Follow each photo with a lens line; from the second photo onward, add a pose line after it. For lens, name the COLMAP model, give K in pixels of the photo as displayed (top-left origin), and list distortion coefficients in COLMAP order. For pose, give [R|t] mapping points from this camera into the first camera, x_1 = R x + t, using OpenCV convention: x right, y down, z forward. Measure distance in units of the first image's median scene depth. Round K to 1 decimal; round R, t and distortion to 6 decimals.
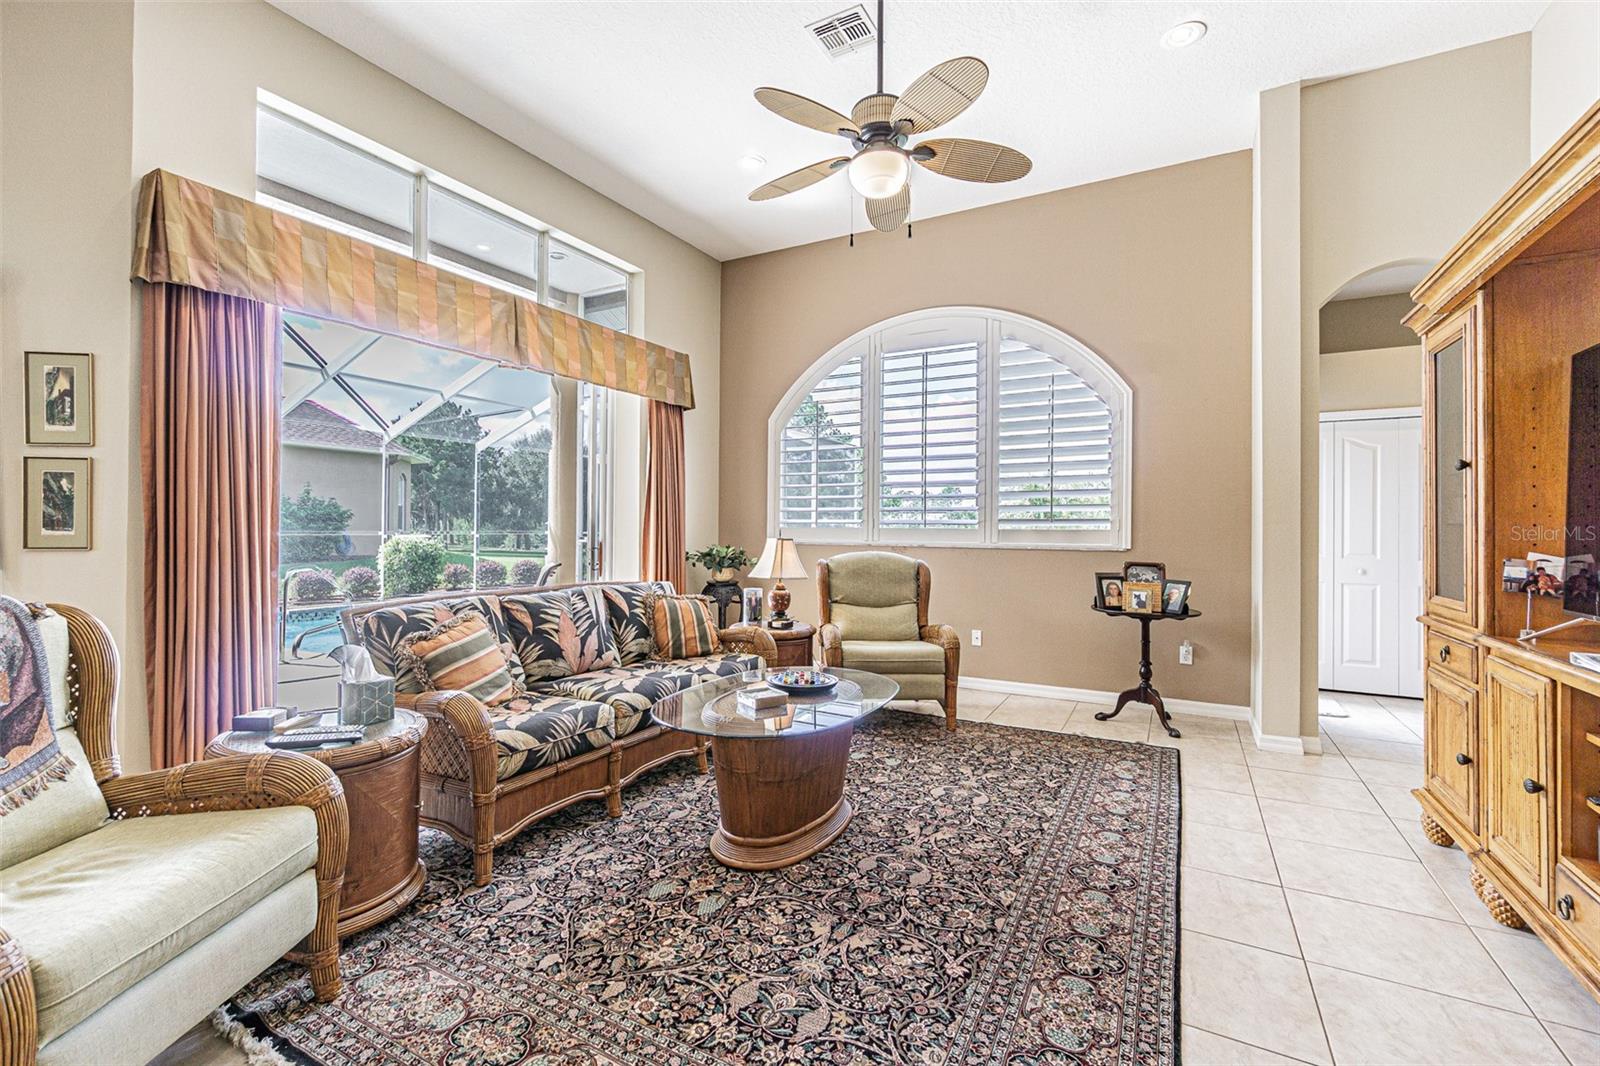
lens RADIAL K [[693.8, 0, 794.1], [0, 693.8, 526.8], [0, 0, 1]] dist [-0.011954, 0.005069]
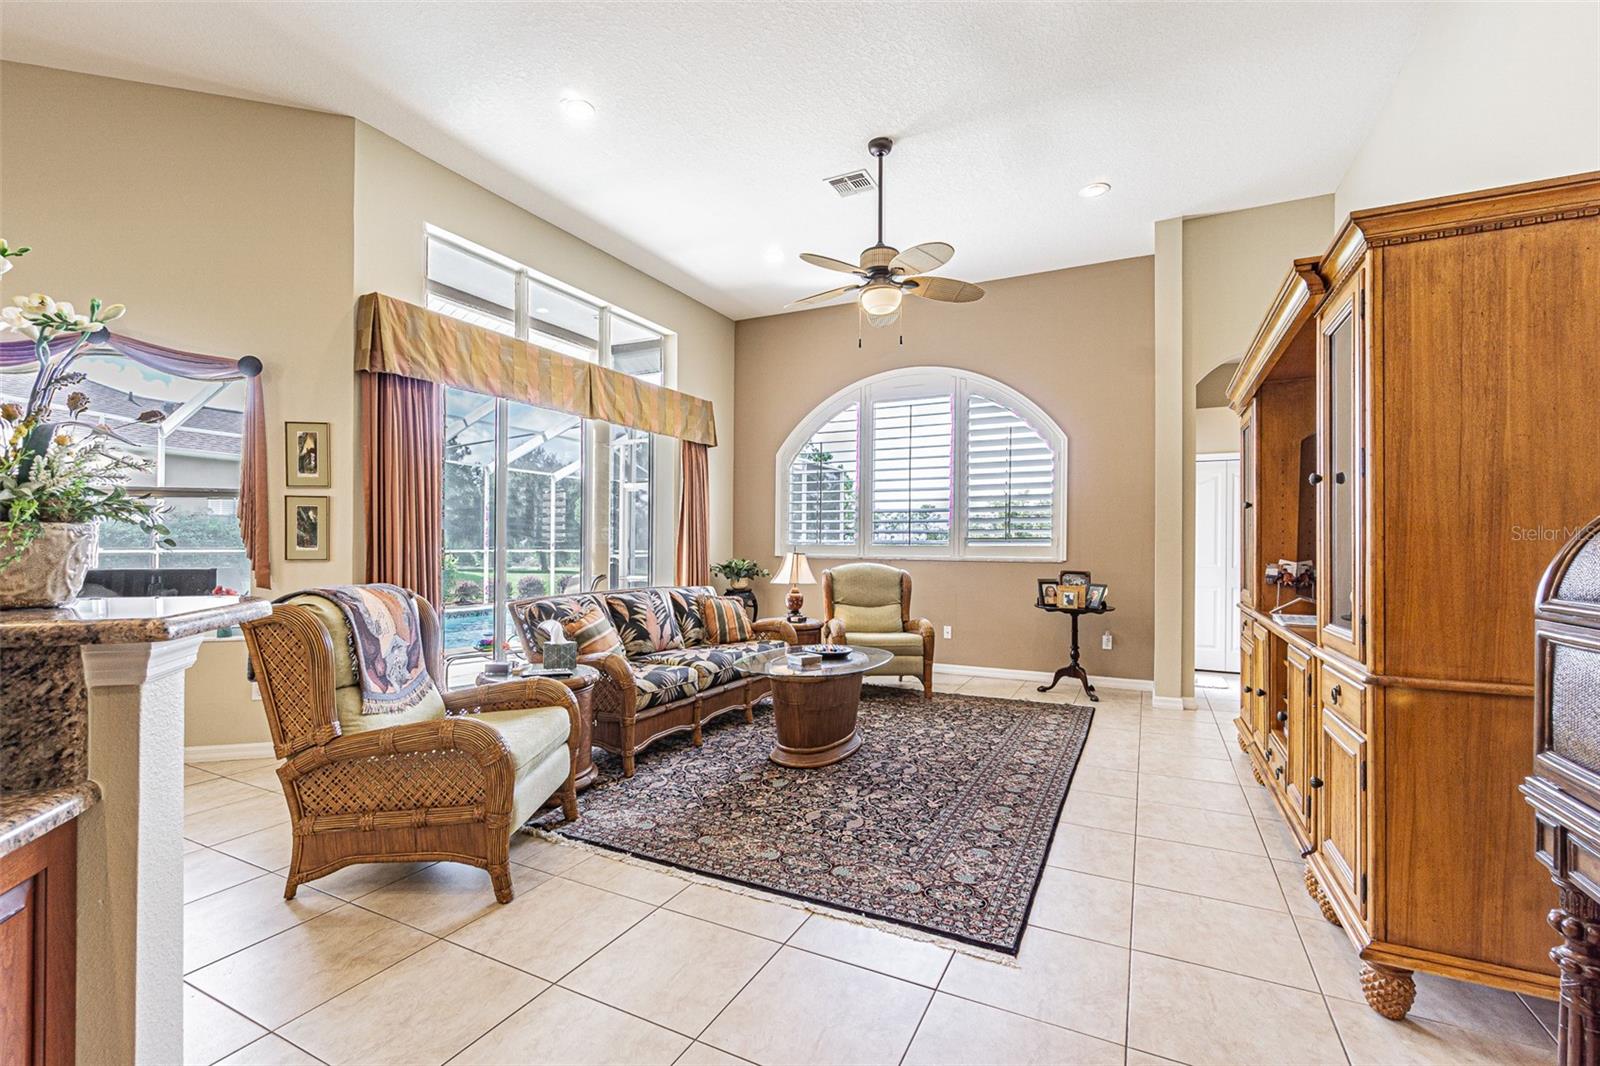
lens RADIAL K [[693.8, 0, 794.6], [0, 693.8, 544.7], [0, 0, 1]] dist [-0.011954, 0.005069]
pose [[0.999257, -0.001121, 0.038520, -0.104451], [0.001036, 0.999997, 0.002217, -0.002223], [-0.038522, -0.002175, 0.999255, -0.414259]]
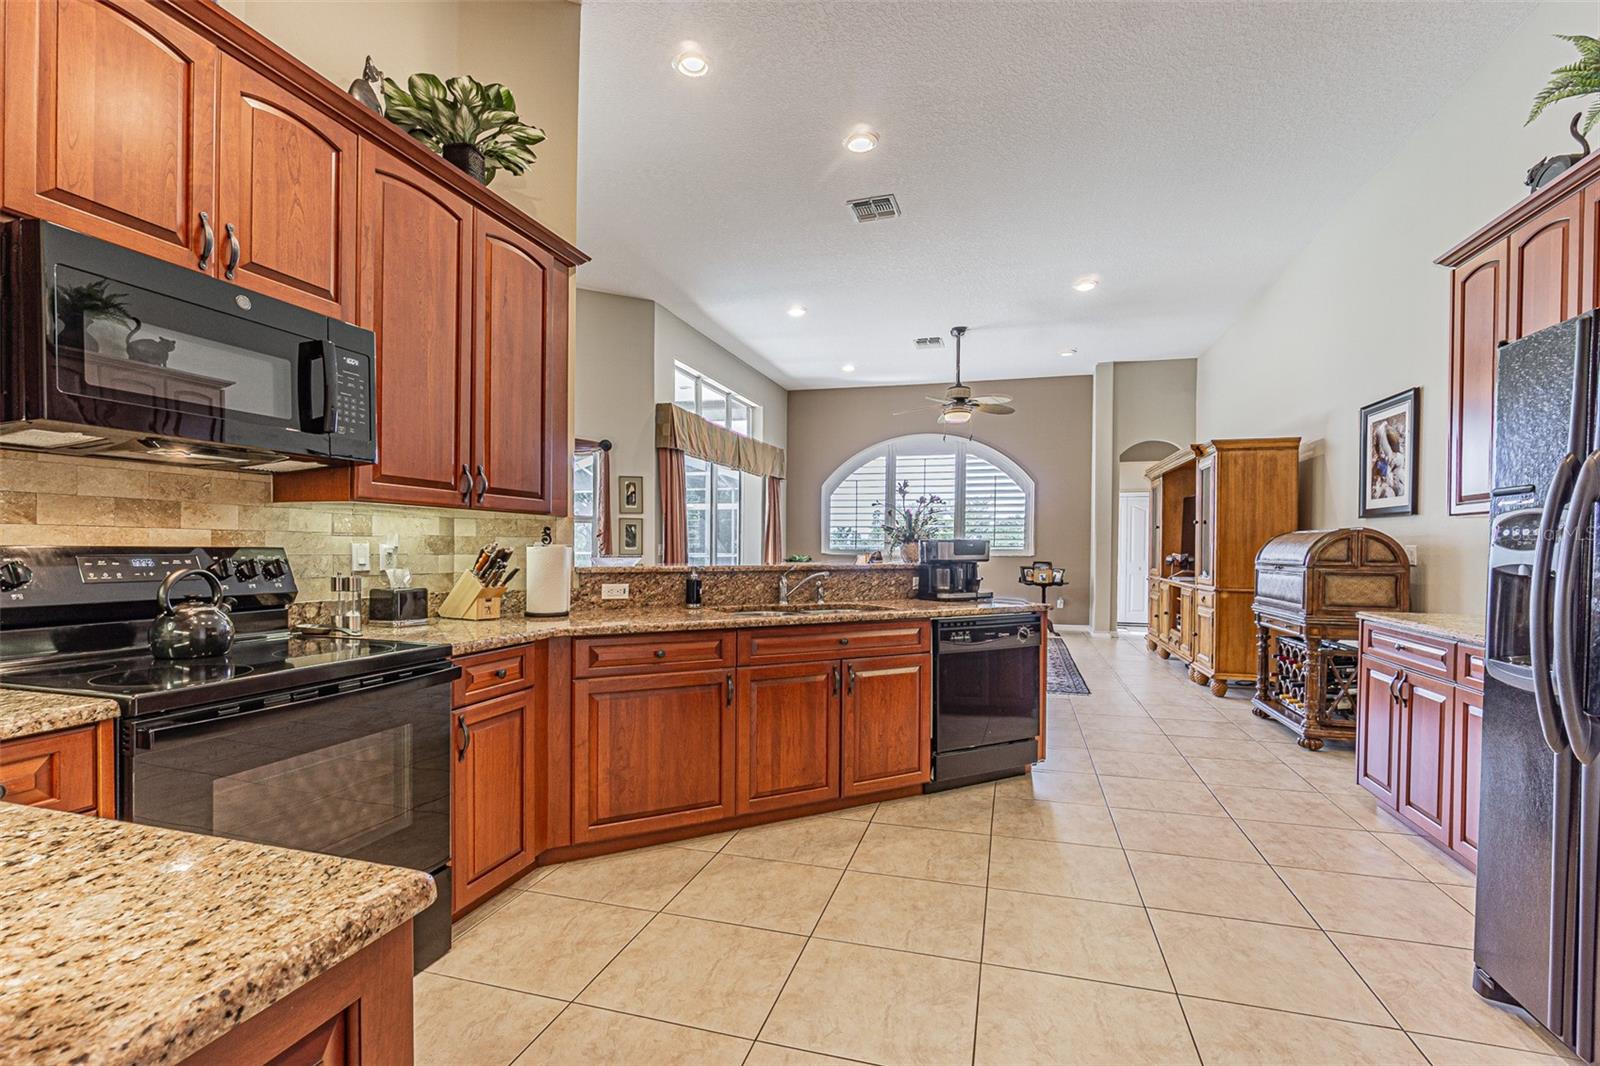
lens RADIAL K [[734.3, 0, 641.5], [0, 734.3, 557.9], [0, 0, 1]] dist [-0.001508, -0.000146]
pose [[0.997391, -0.001937, 0.072168, -1.278612], [0.000554, 0.999816, 0.019185, -0.008760], [-0.072192, -0.019095, 0.997208, -1.707657]]
